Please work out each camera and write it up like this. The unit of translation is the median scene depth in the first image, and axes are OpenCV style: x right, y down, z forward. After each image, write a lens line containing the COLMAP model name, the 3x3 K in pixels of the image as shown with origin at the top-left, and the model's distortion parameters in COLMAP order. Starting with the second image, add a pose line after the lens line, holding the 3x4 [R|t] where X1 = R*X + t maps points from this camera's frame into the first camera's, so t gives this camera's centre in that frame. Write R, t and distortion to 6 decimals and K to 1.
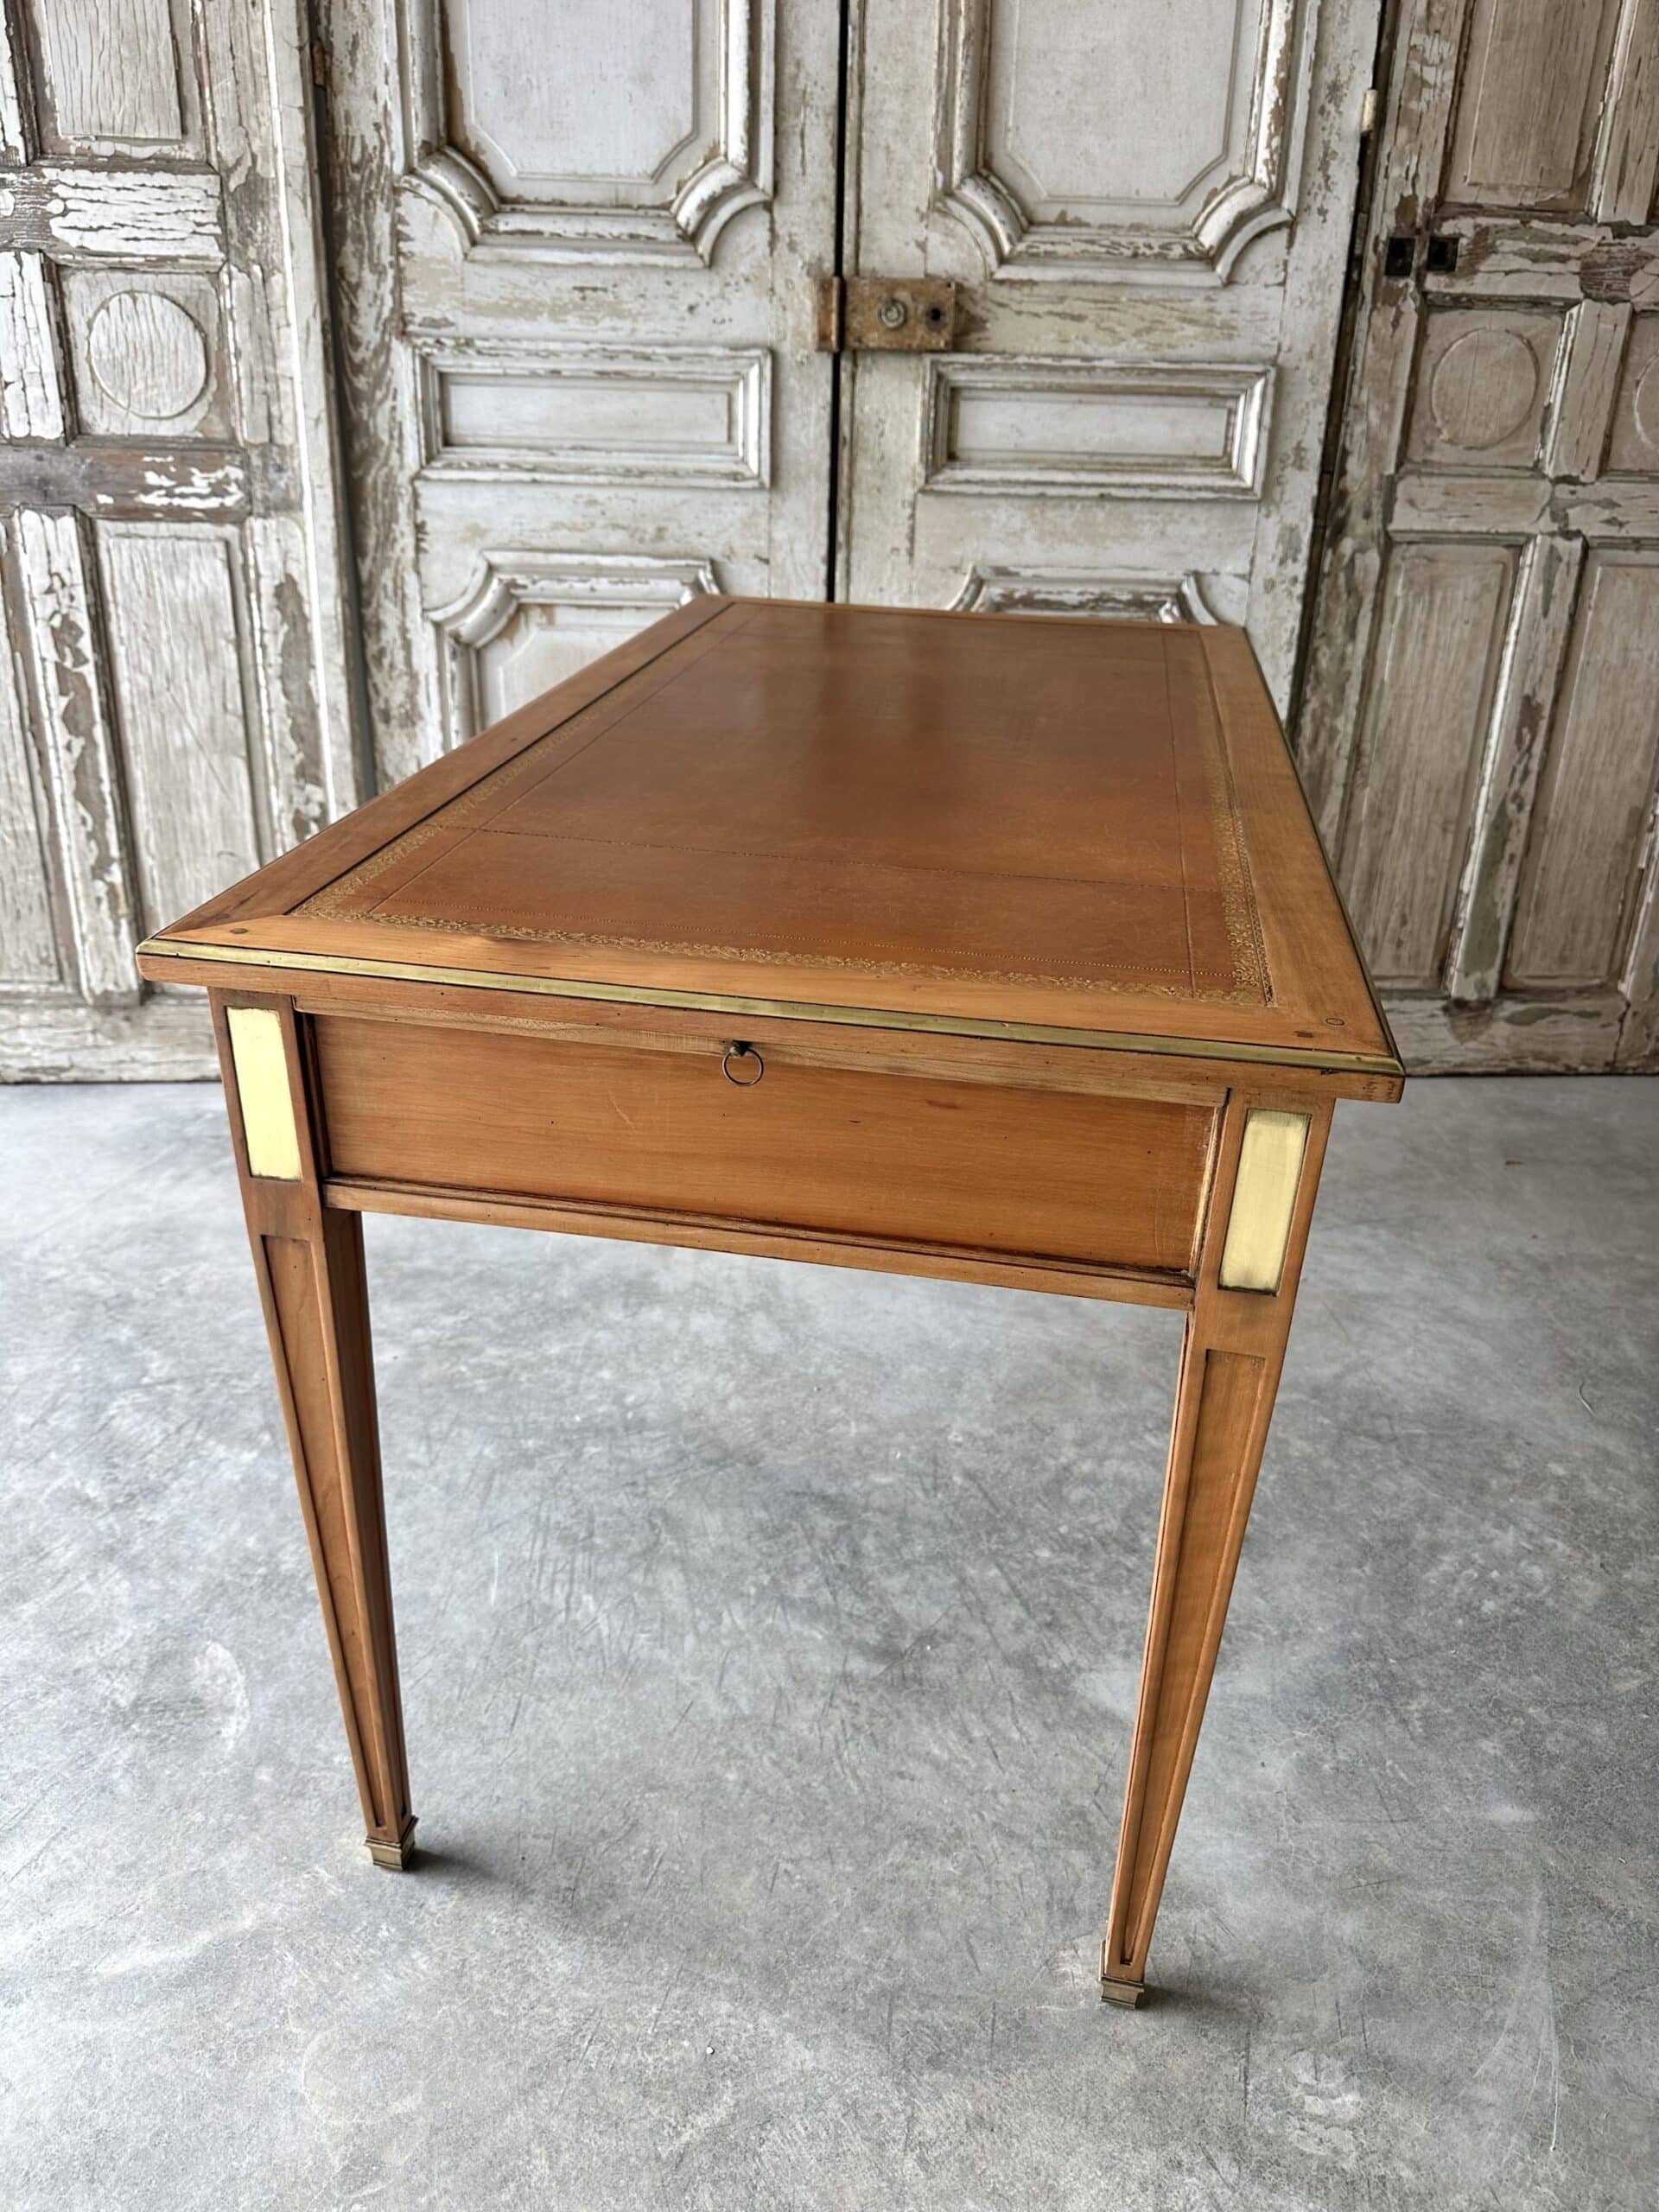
lens RADIAL K [[1554.9, 0, 822.3], [0, 1554.9, 1105.6], [0, 0, 1]] dist [0.004525, -0.018594]
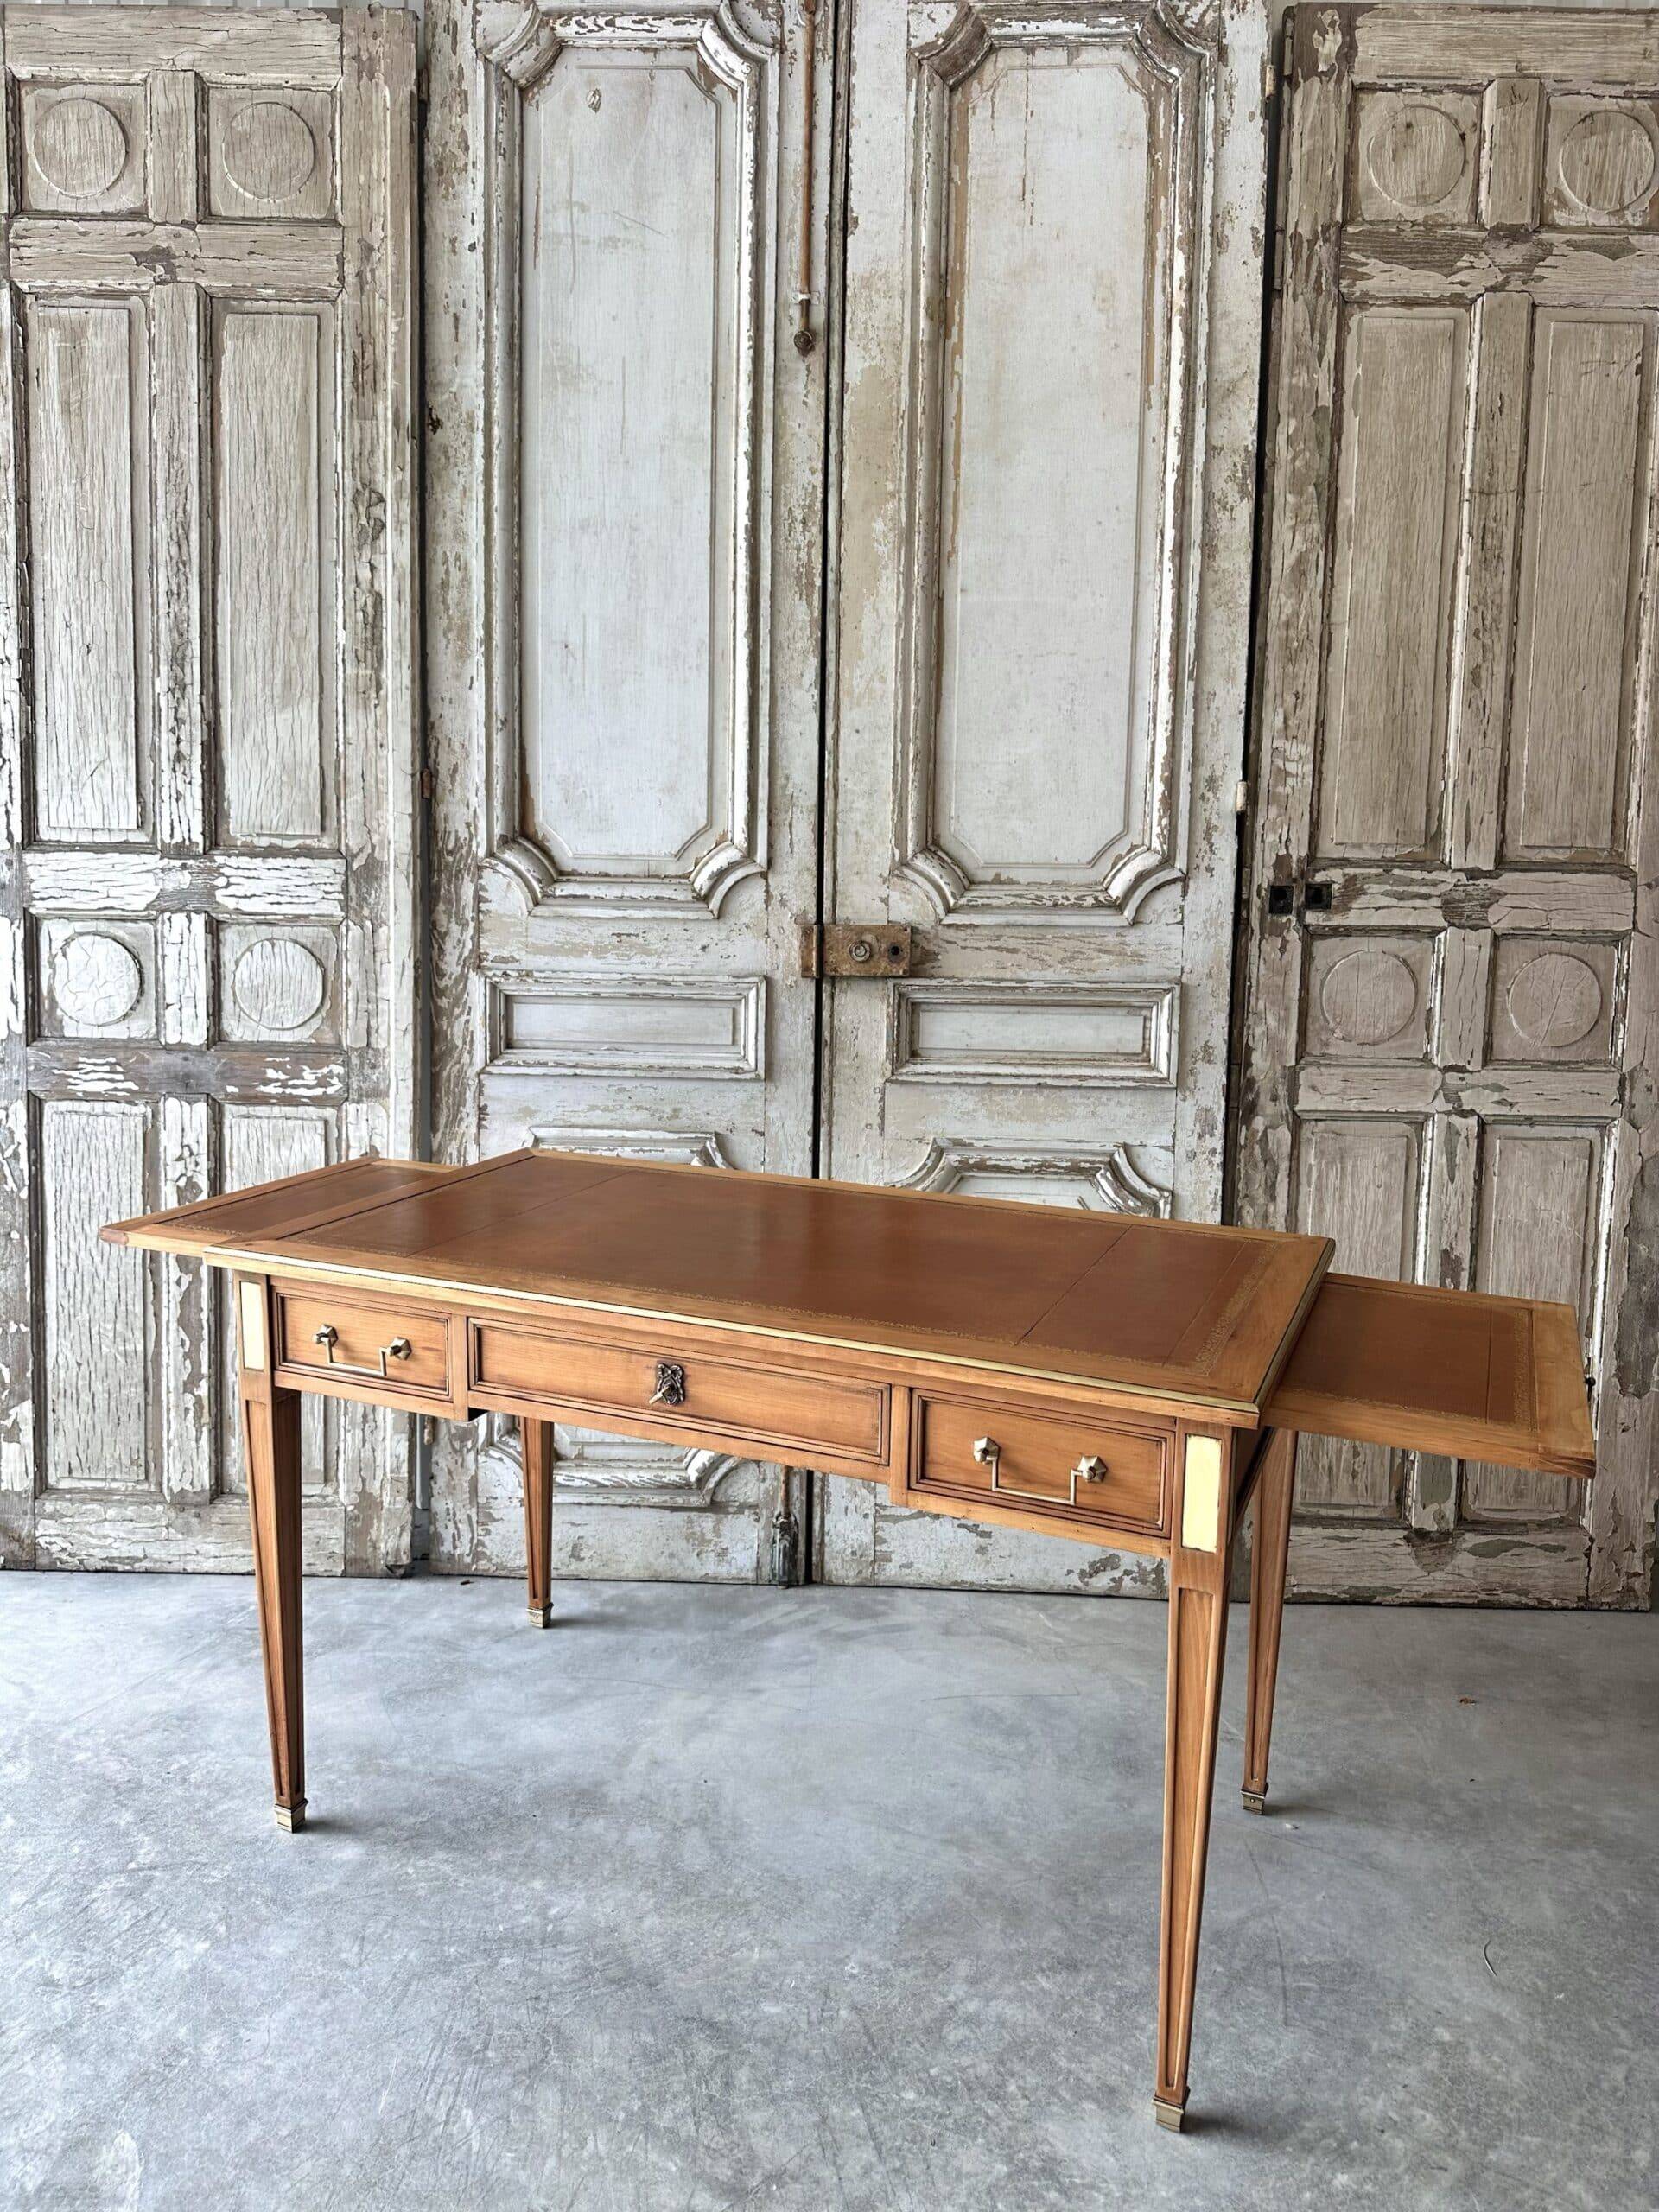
lens RADIAL K [[1536.9, 0, 831.1], [0, 1536.9, 1103.8], [0, 0, 1]] dist [0.054563, -0.074504]
pose [[0.994967, 0.001815, -0.100189, 0.142855], [-0.031291, 0.955463, -0.293447, -0.028078], [0.095194, 0.295105, 0.950711, -0.136718]]
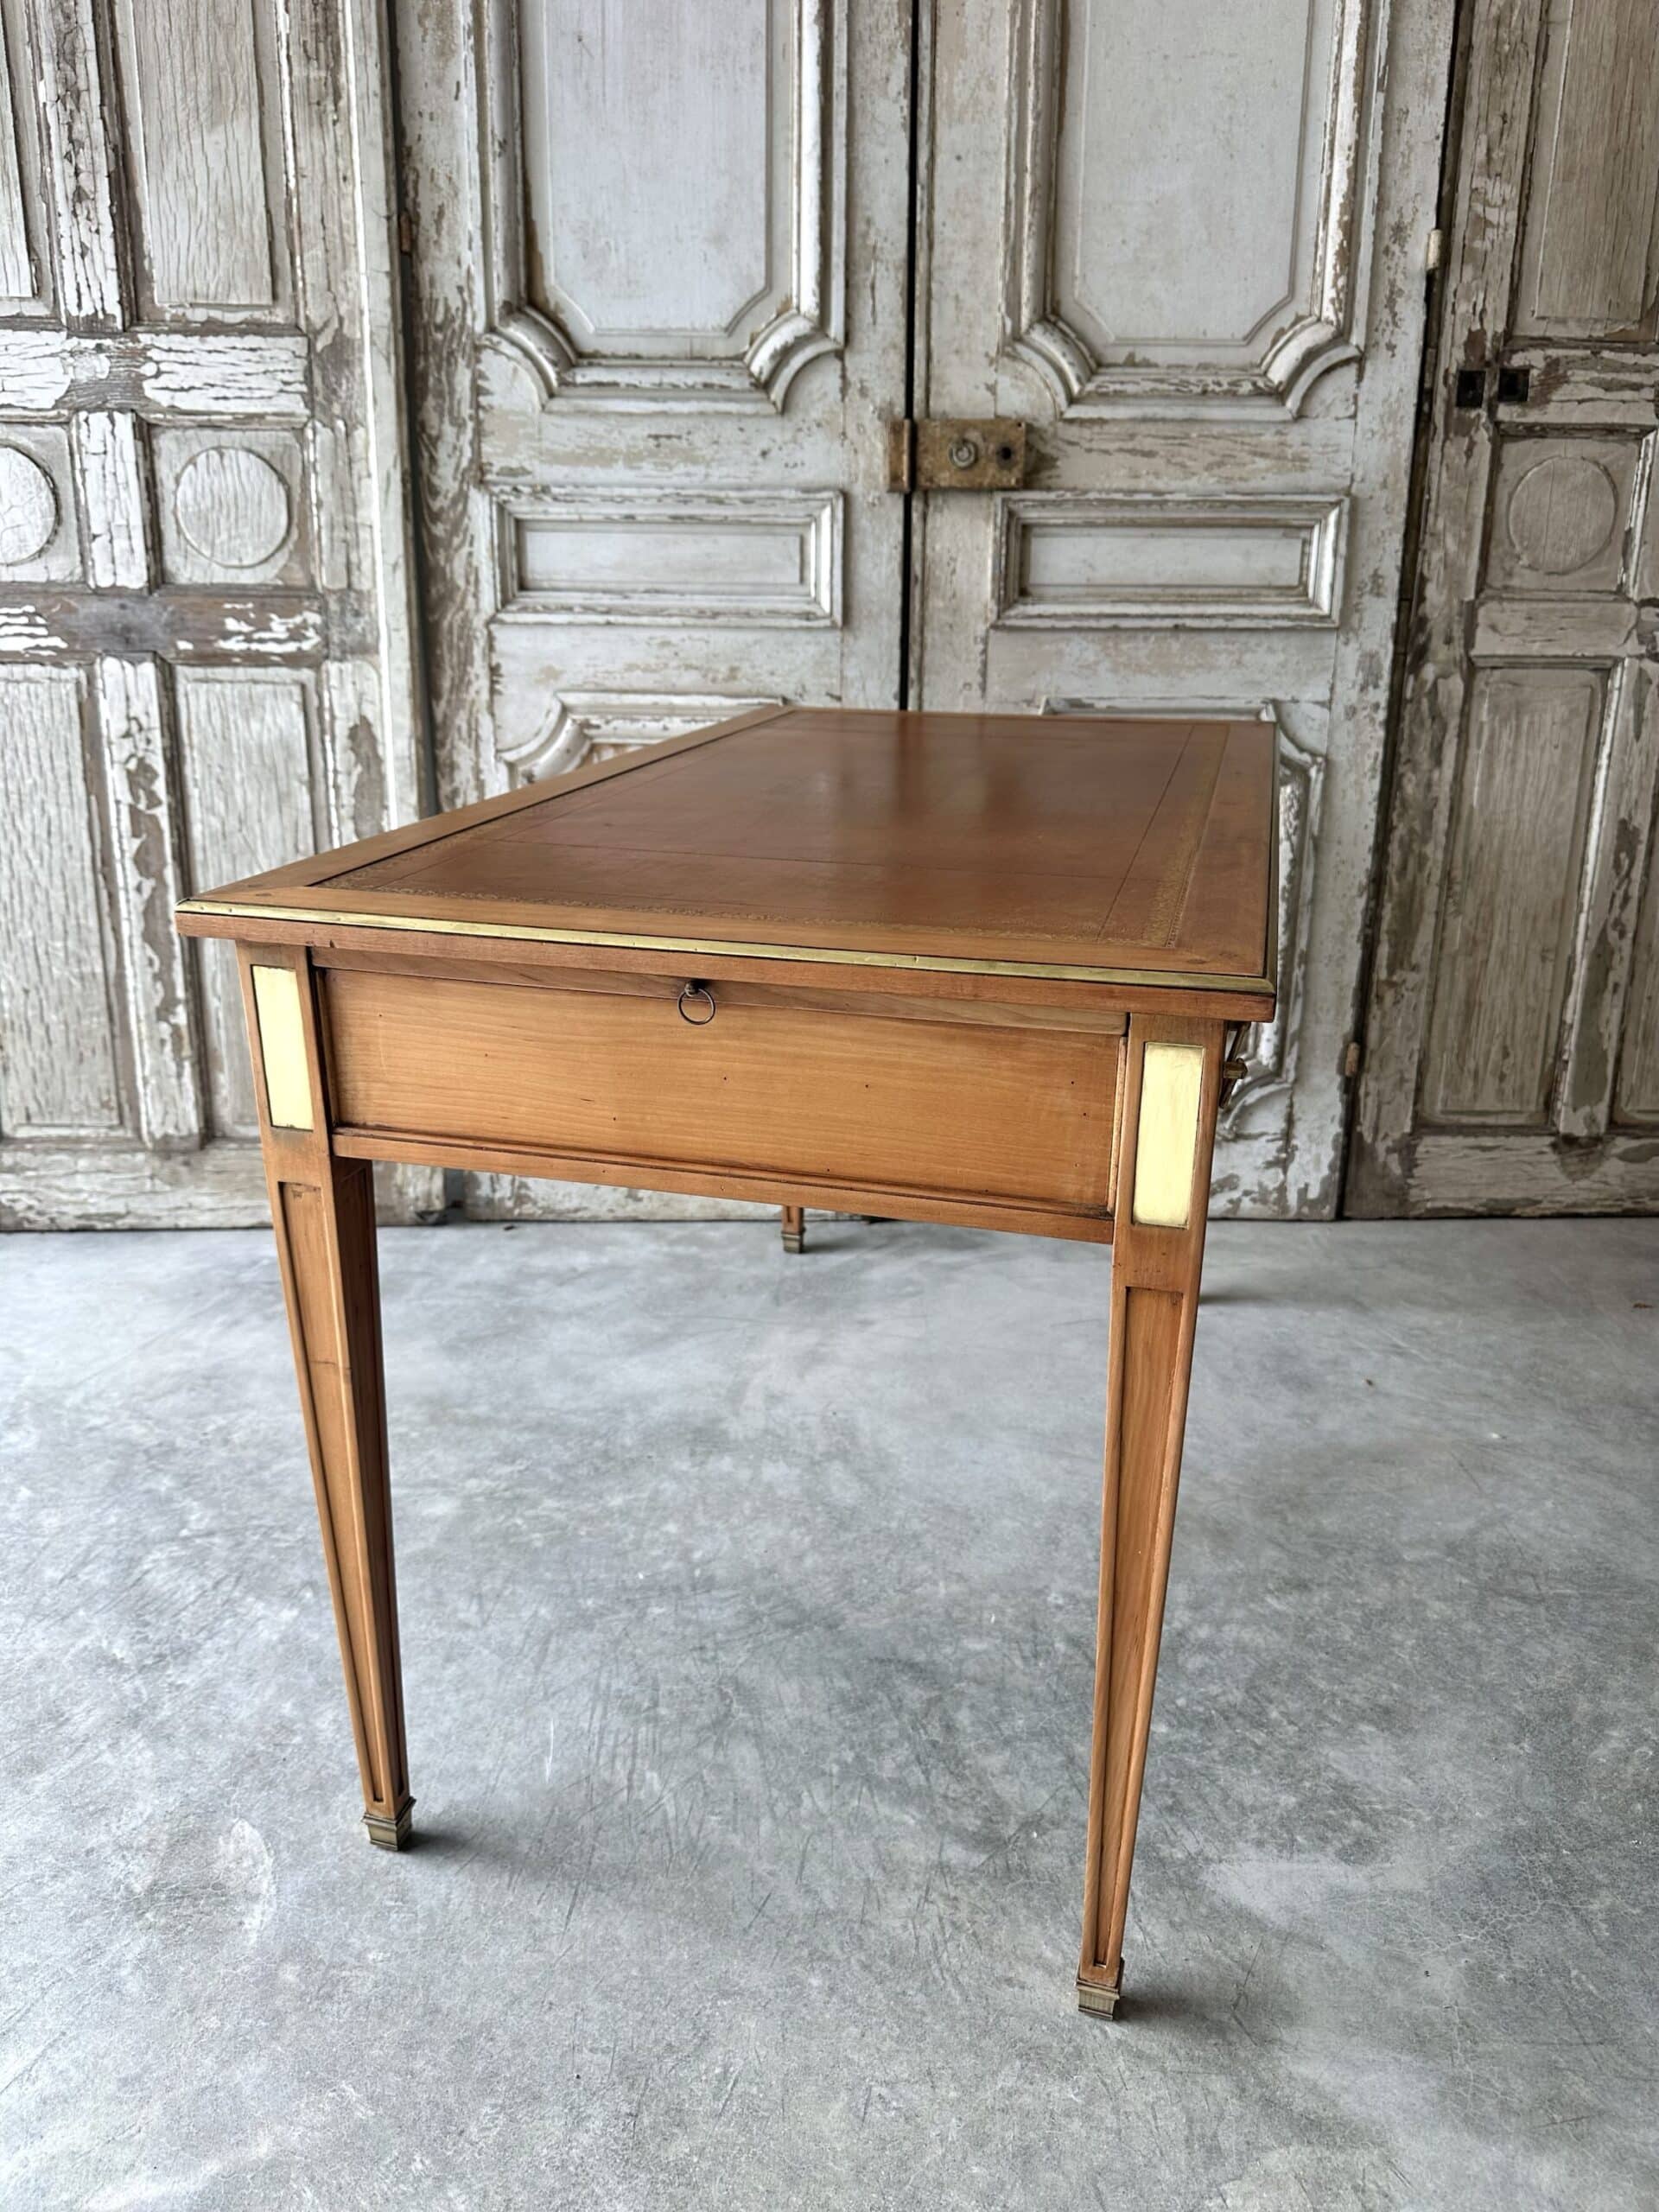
lens RADIAL K [[1554.9, 0, 828.2], [0, 1554.9, 1103.6], [0, 0, 1]] dist [0.004525, -0.018594]
pose [[0.999330, -0.008469, -0.035619, -0.009840], [0.004225, 0.993052, -0.117602, 0.026645], [0.036367, 0.117373, 0.992422, 0.045613]]
